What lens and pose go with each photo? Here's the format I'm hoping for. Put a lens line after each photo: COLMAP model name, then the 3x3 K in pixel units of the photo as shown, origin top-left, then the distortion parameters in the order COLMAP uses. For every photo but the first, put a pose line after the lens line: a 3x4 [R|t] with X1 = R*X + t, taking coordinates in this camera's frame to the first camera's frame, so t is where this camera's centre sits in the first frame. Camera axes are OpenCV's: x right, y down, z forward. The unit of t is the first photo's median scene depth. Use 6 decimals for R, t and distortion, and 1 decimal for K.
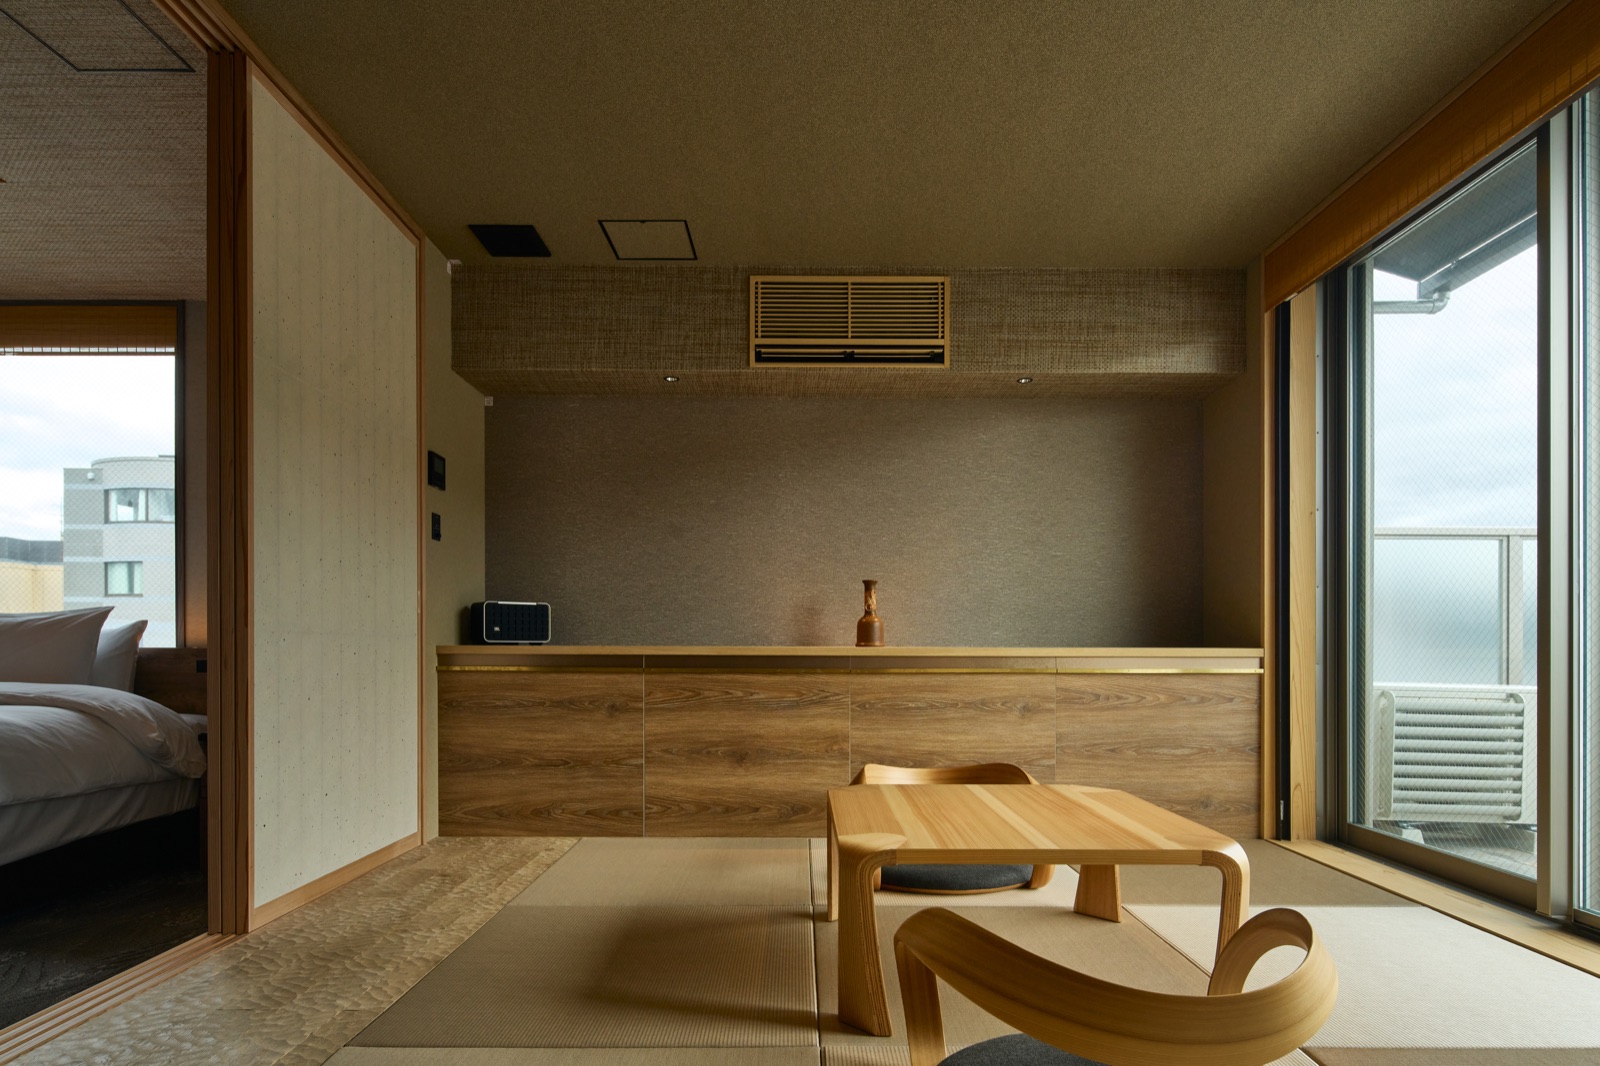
lens RADIAL K [[881.6, 0, 800.0], [0, 881.6, 660.5], [0, 0, 1]] dist [-0.005618, -0.004243]
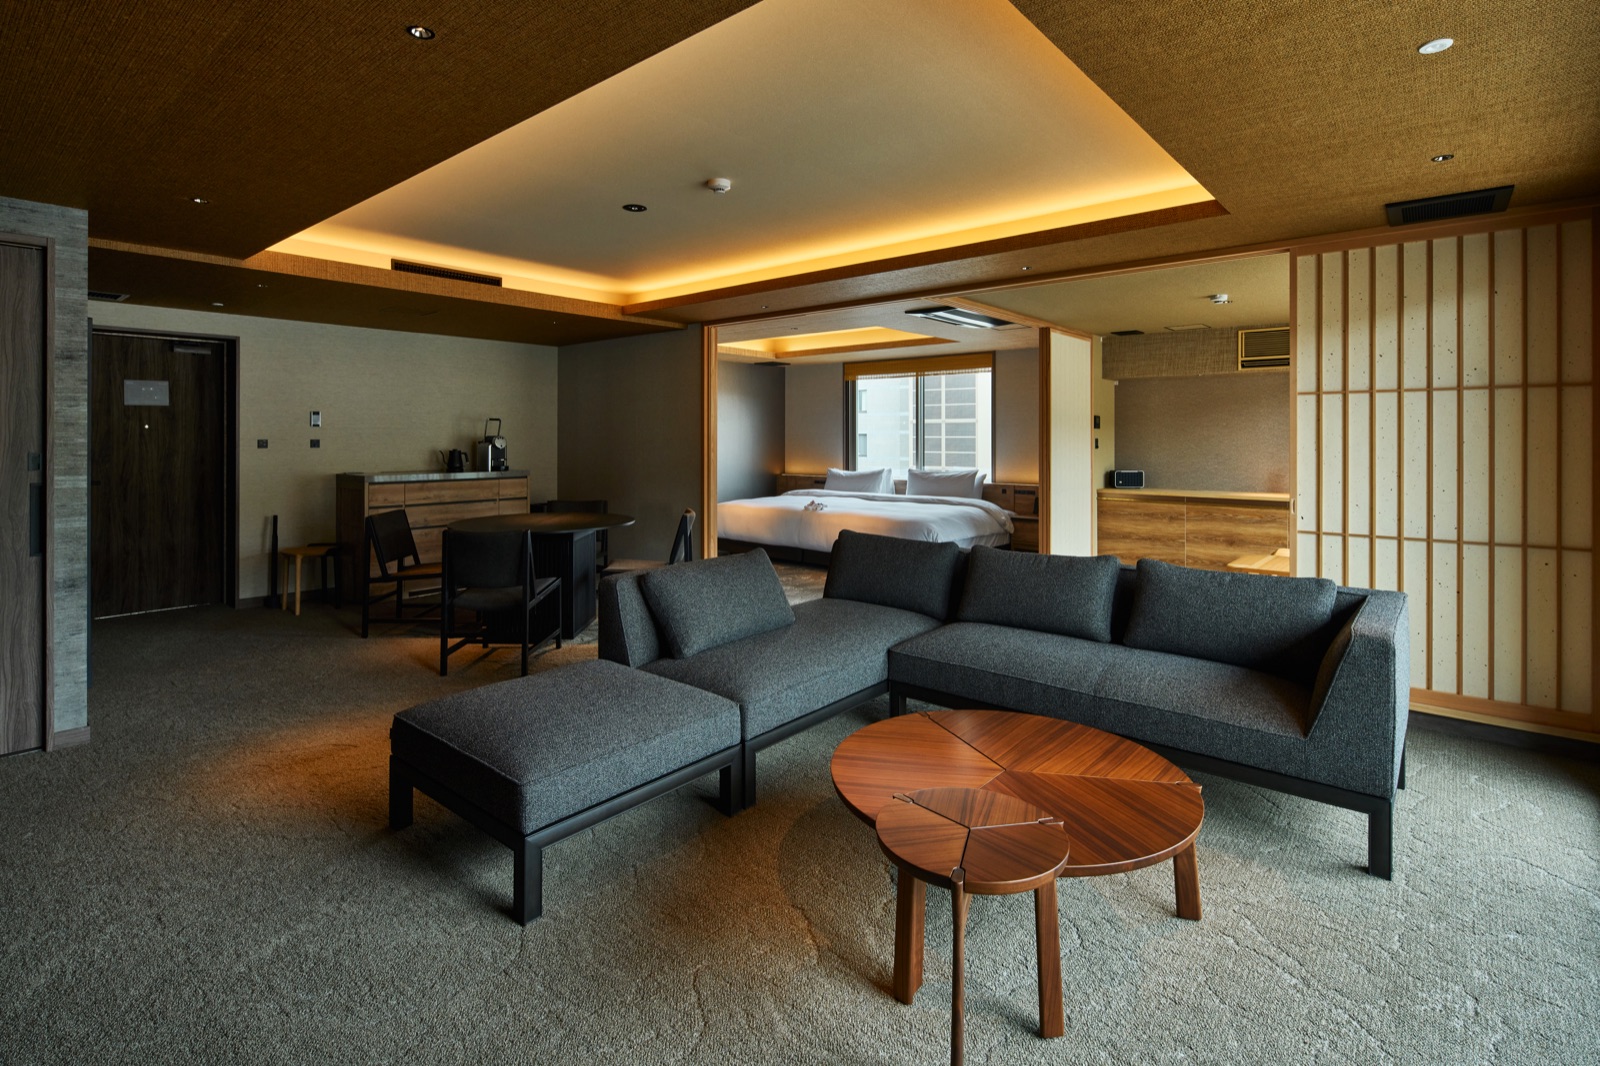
lens RADIAL K [[769.8, 0, 771.9], [0, 769.8, 442.6], [0, 0, 1]] dist [-0.000377, 0.000319]
pose [[0.748920, 0.002561, -0.662655, 0.363191], [-0.001536, 0.999997, 0.002129, -0.153721], [0.662658, -0.000576, 0.748922, -1.298950]]
